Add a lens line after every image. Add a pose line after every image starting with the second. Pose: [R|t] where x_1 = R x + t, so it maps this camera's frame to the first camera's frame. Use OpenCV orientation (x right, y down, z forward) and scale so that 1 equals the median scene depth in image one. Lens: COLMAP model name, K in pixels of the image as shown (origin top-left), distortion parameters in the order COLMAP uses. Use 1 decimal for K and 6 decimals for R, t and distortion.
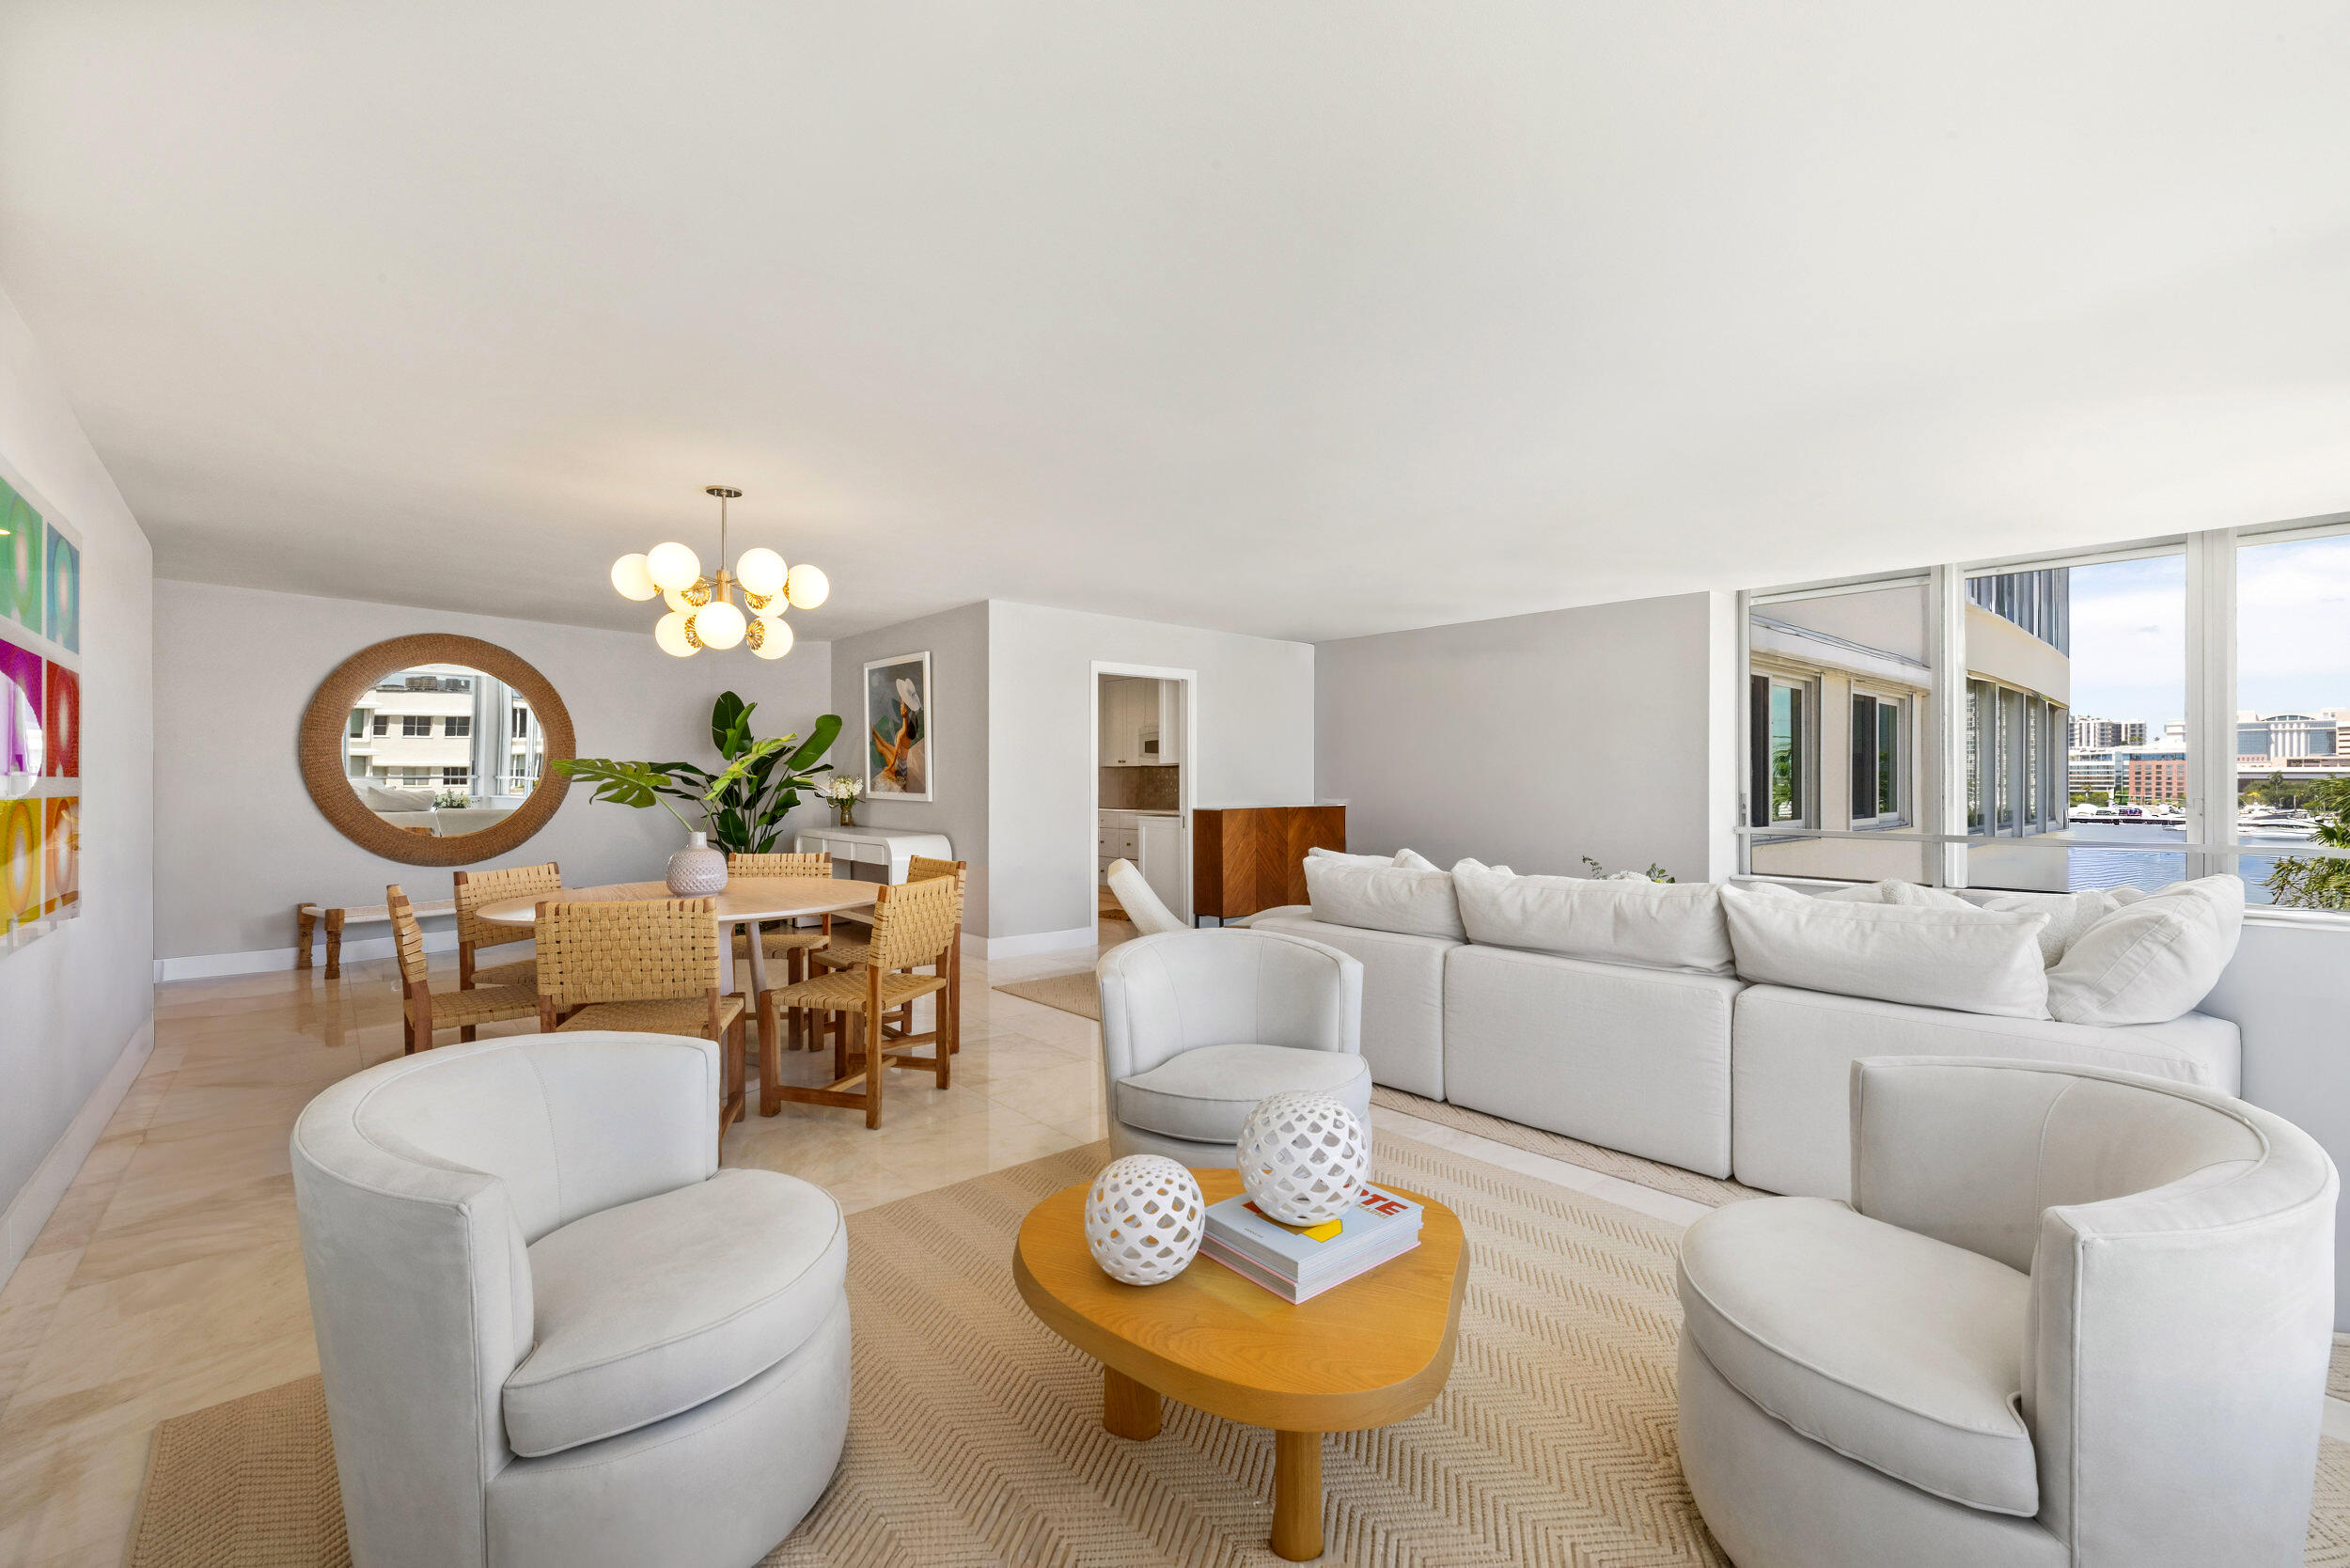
lens RADIAL K [[993.5, 0, 1175.0], [0, 993.5, 784.0], [0, 0, 1]] dist [-0.001459, -0.007894]
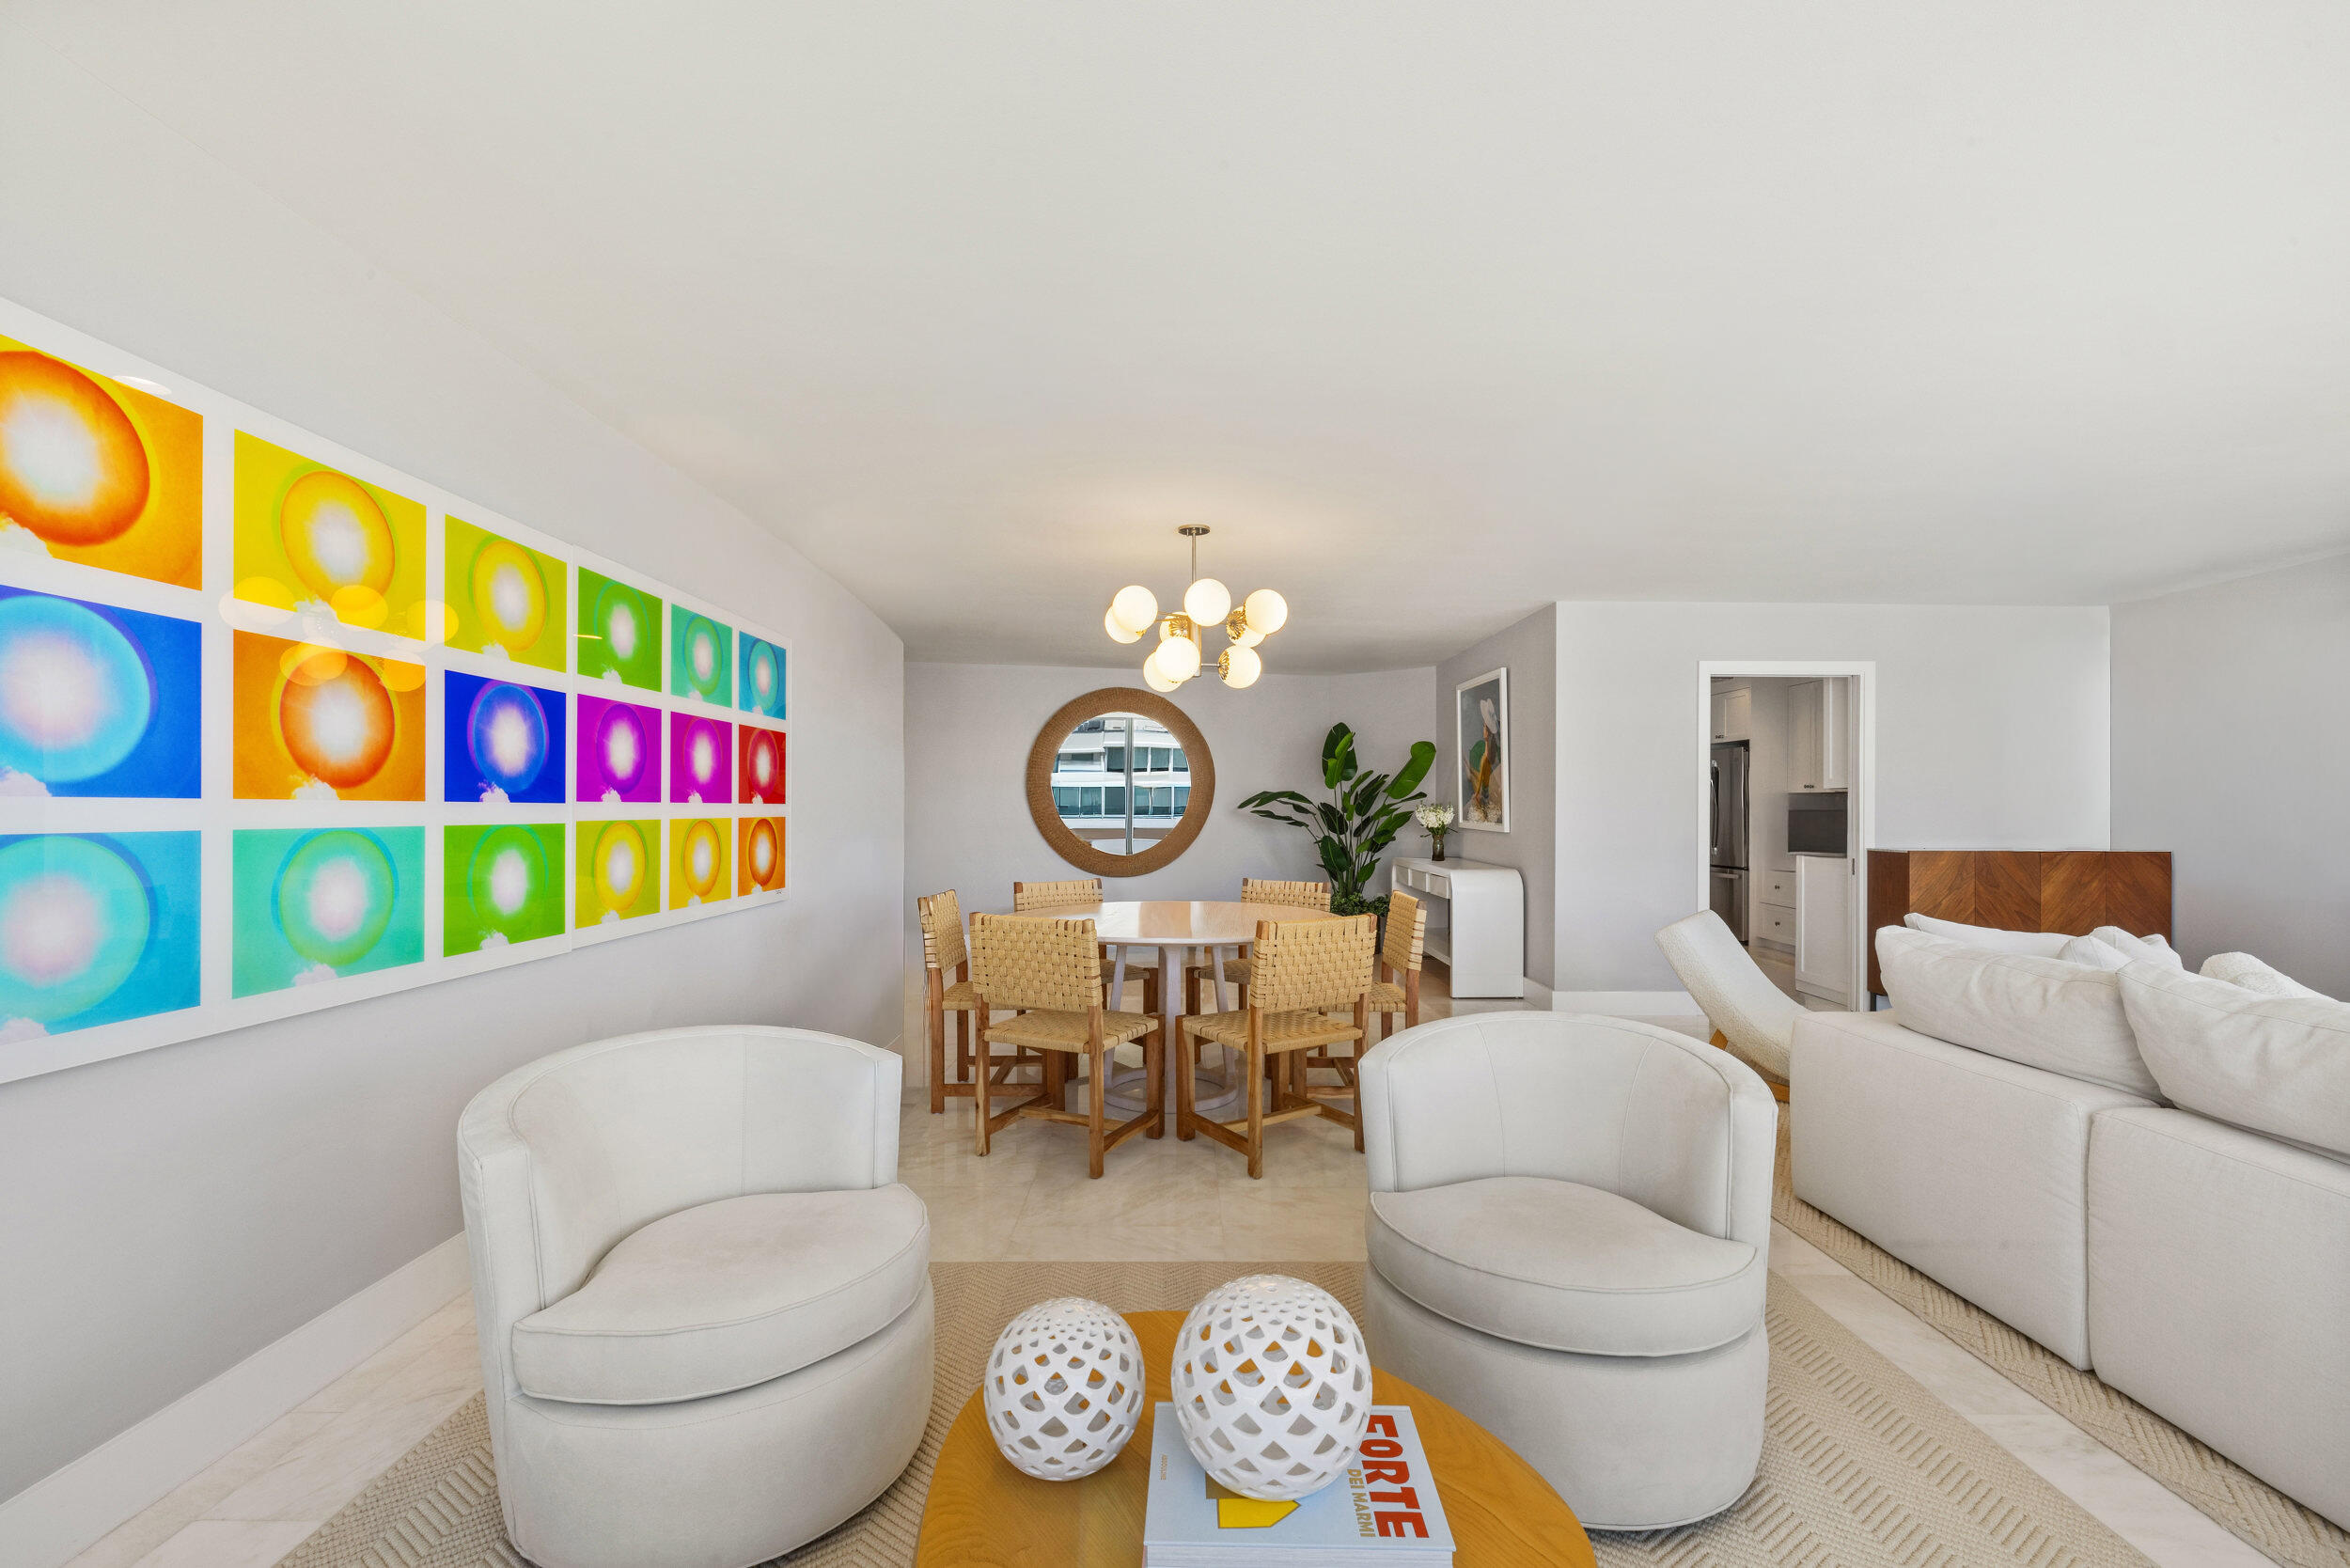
lens RADIAL K [[1001.8, 0, 1177.4], [0, 1001.8, 811.5], [0, 0, 1]] dist [0.000767, 0.000294]
pose [[0.761044, 0.005709, -0.648675, 0.131138], [-0.006550, 0.999978, 0.001116, -0.000588], [0.648667, 0.003399, 0.761065, 0.117116]]
